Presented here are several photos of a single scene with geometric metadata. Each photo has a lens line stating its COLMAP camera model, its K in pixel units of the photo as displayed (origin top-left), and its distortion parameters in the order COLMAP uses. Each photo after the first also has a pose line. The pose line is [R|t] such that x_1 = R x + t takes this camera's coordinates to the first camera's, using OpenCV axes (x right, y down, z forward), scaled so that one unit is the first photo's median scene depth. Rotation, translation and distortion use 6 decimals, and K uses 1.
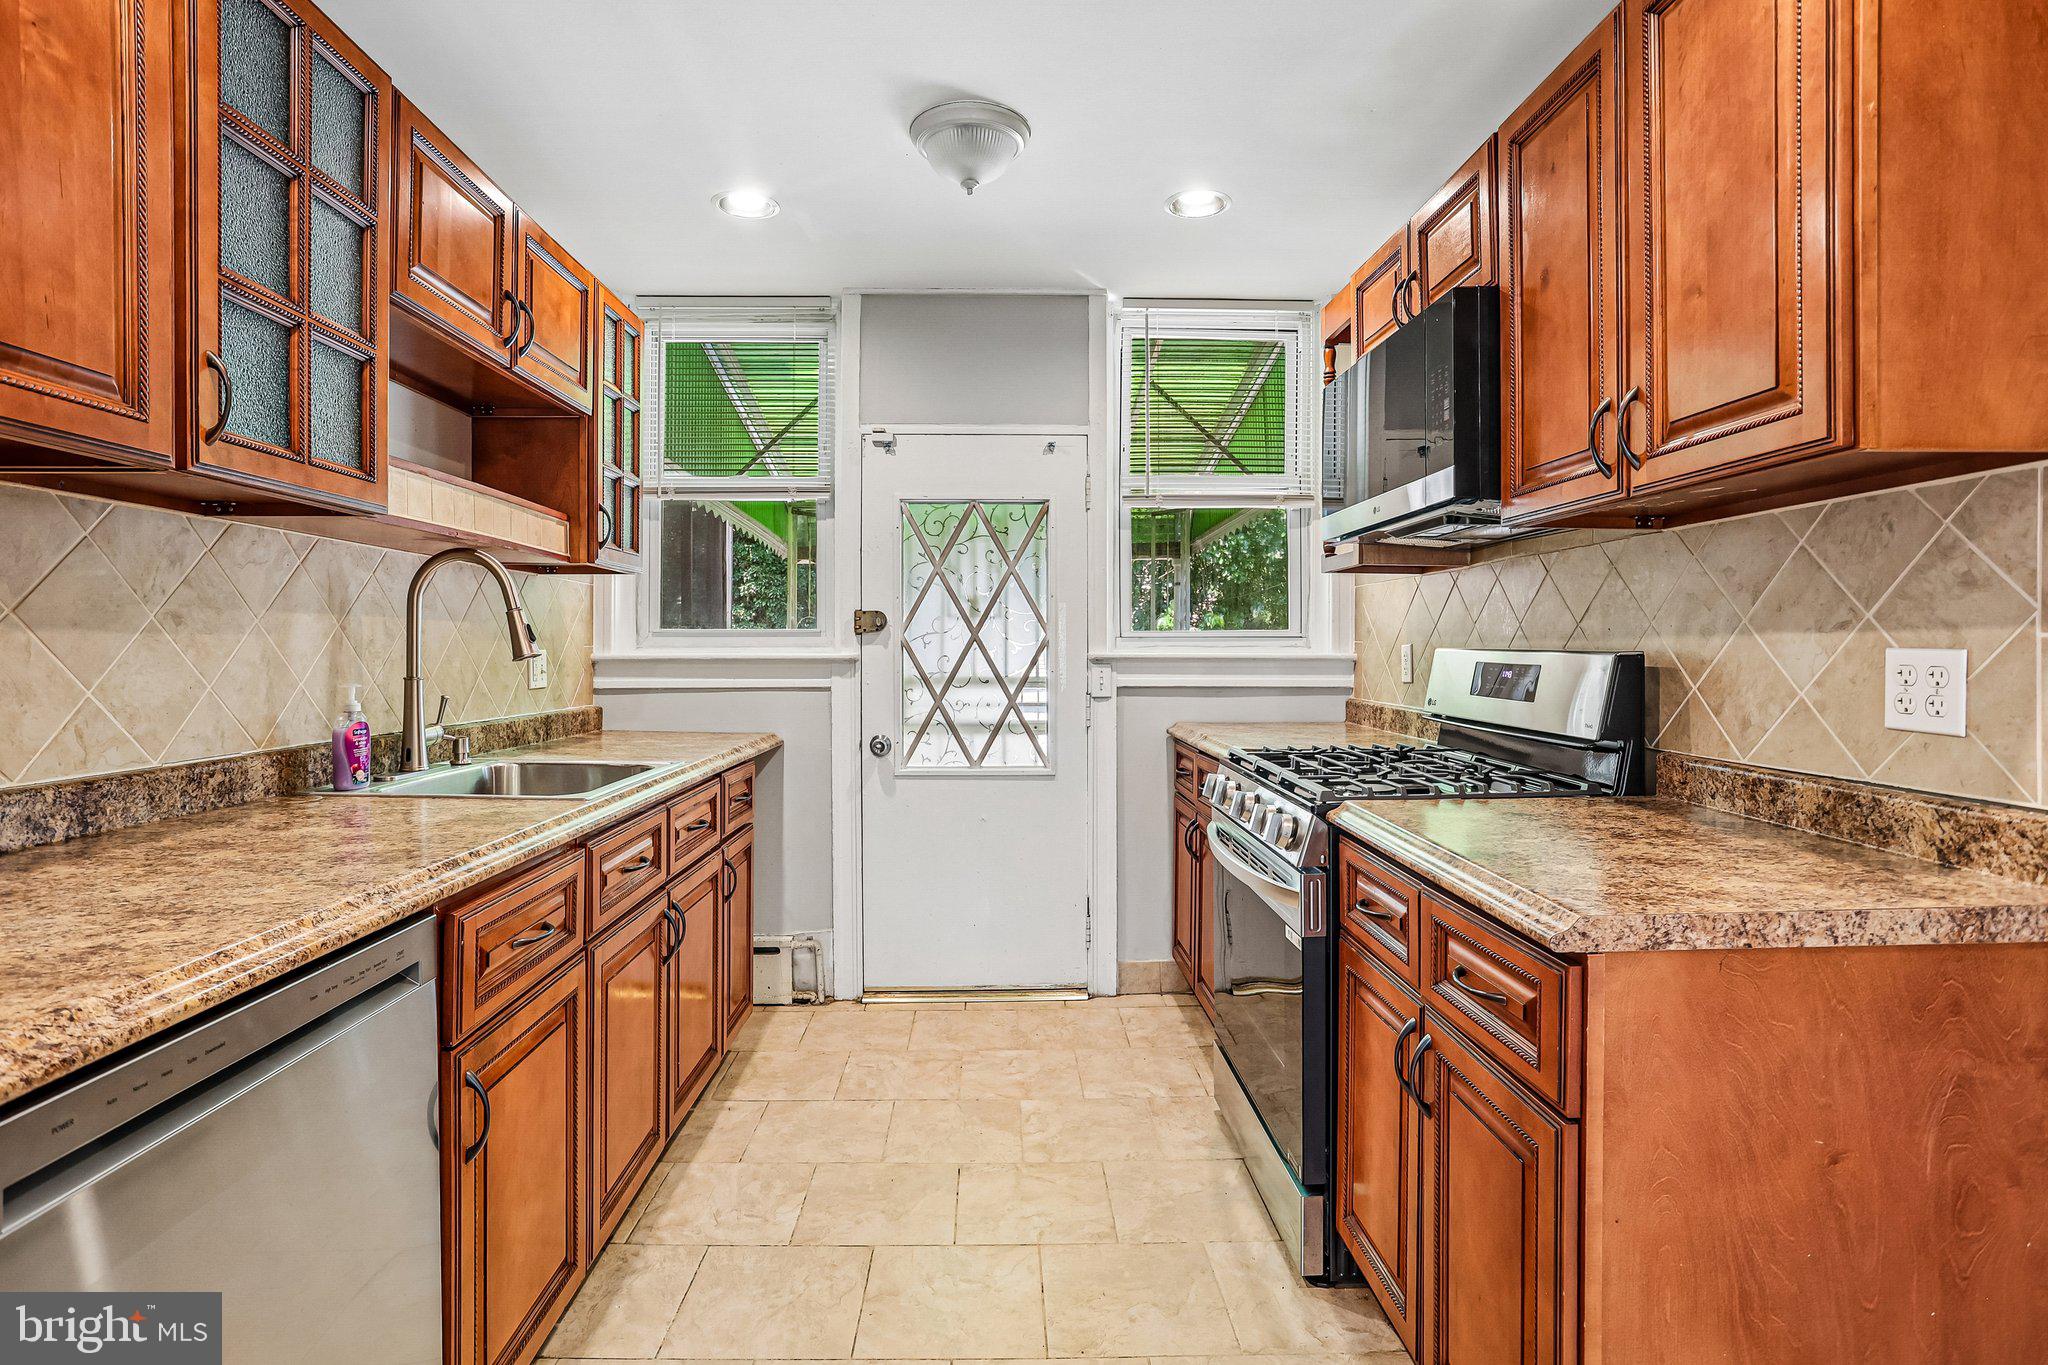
lens RADIAL K [[1009.9, 0, 1016.0], [0, 1009.9, 659.6], [0, 0, 1]] dist [-0.061268, 0.033231]
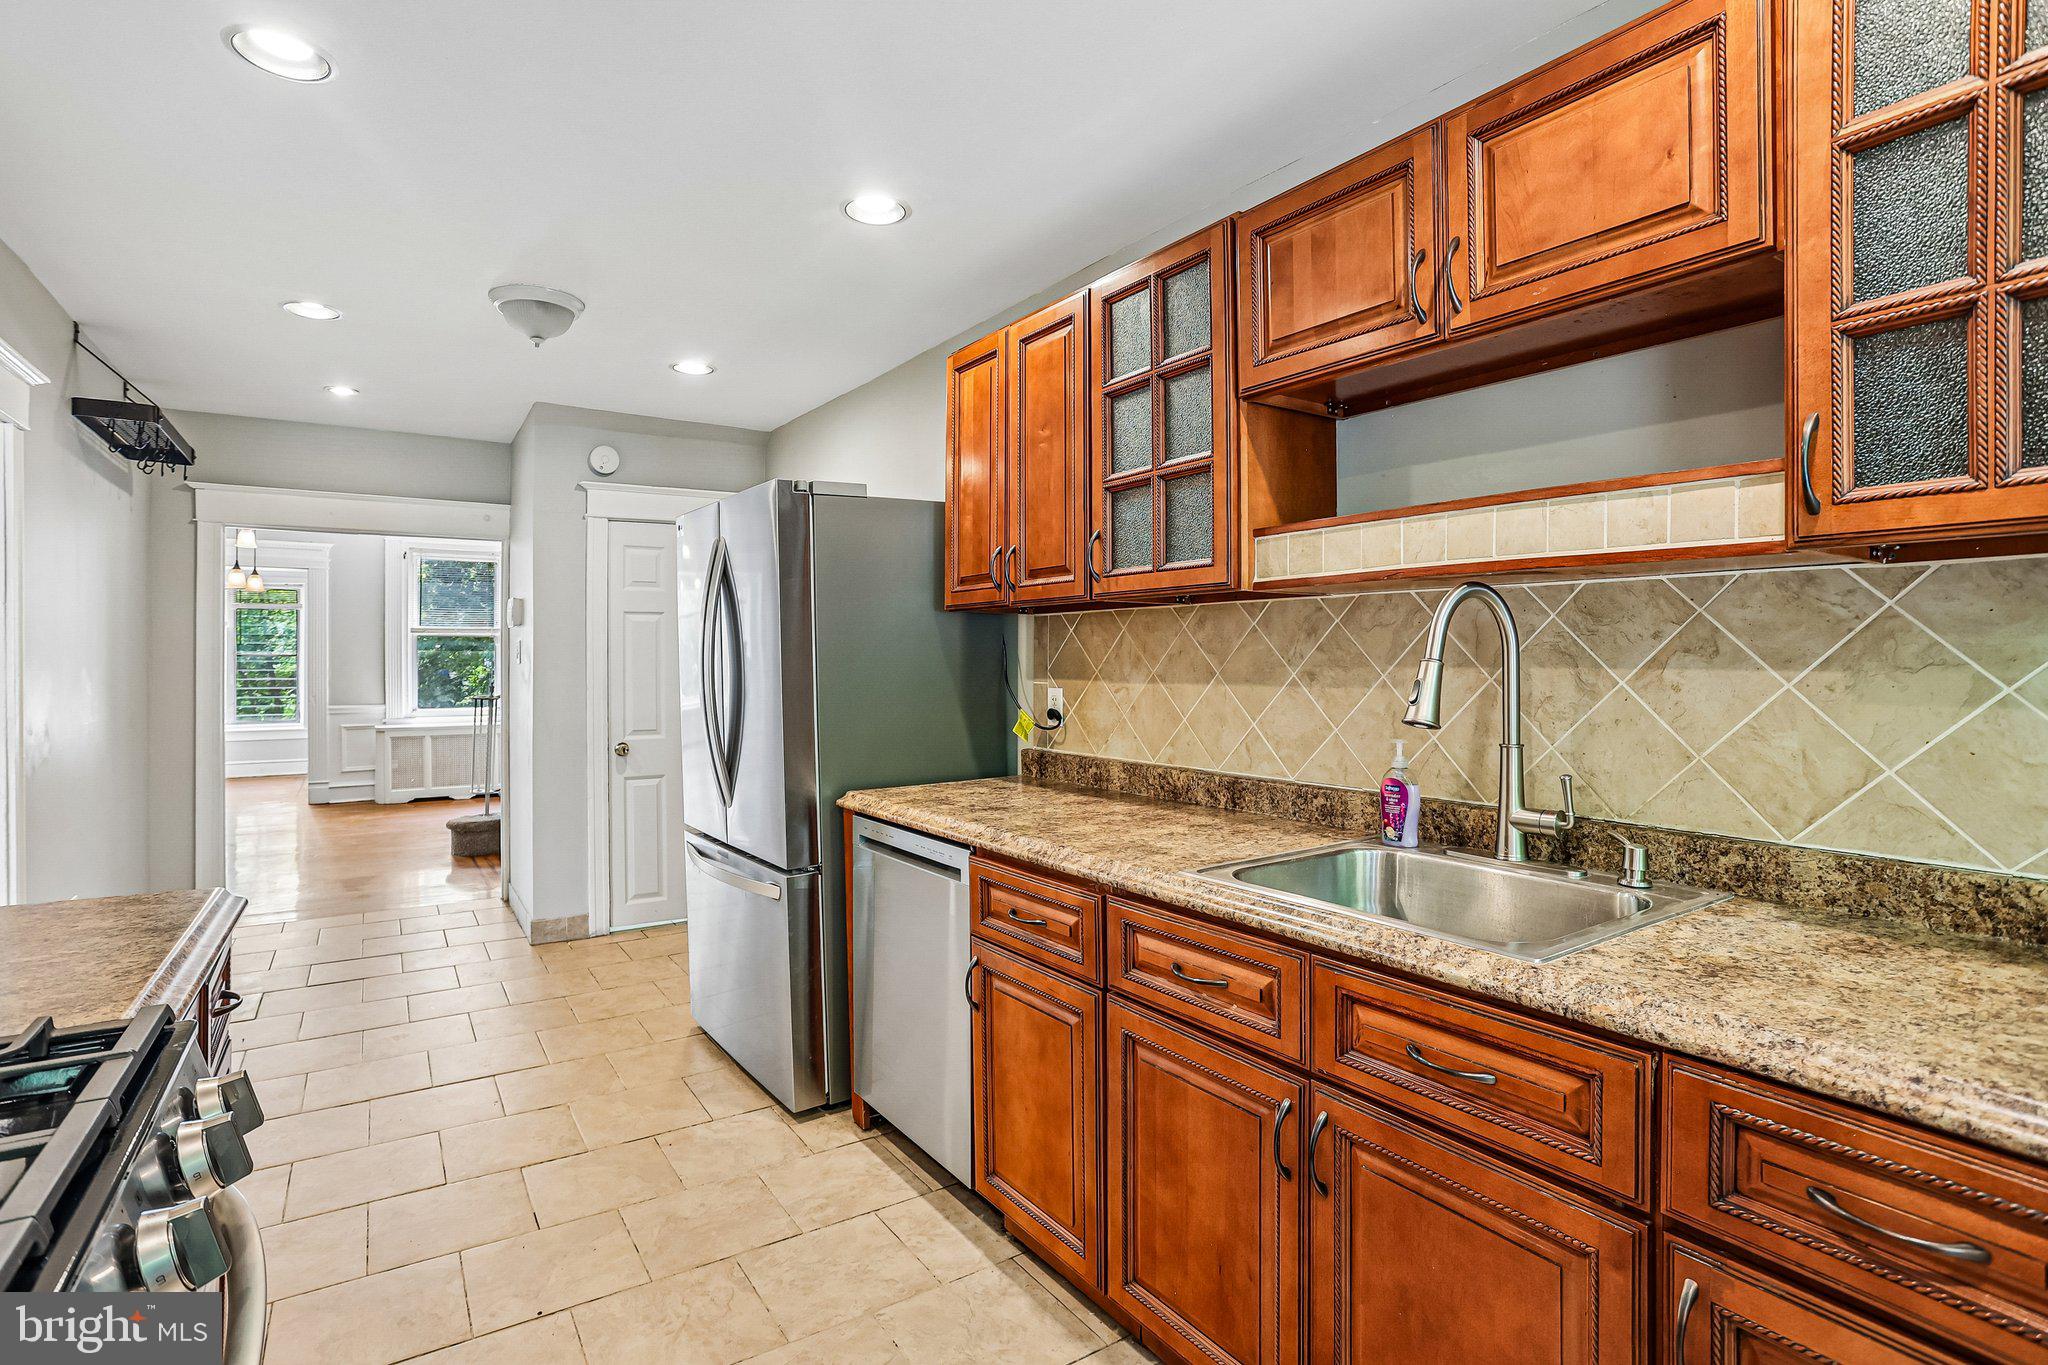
lens RADIAL K [[1013.1, 0, 976.9], [0, 1013.1, 665.3], [0, 0, 1]] dist [-0.046606, 0.033445]
pose [[-0.862329, 0.003956, -0.506333, 0.240846], [-0.004308, 0.999876, 0.015147, -0.075523], [0.506330, 0.015243, -0.862205, 1.961922]]
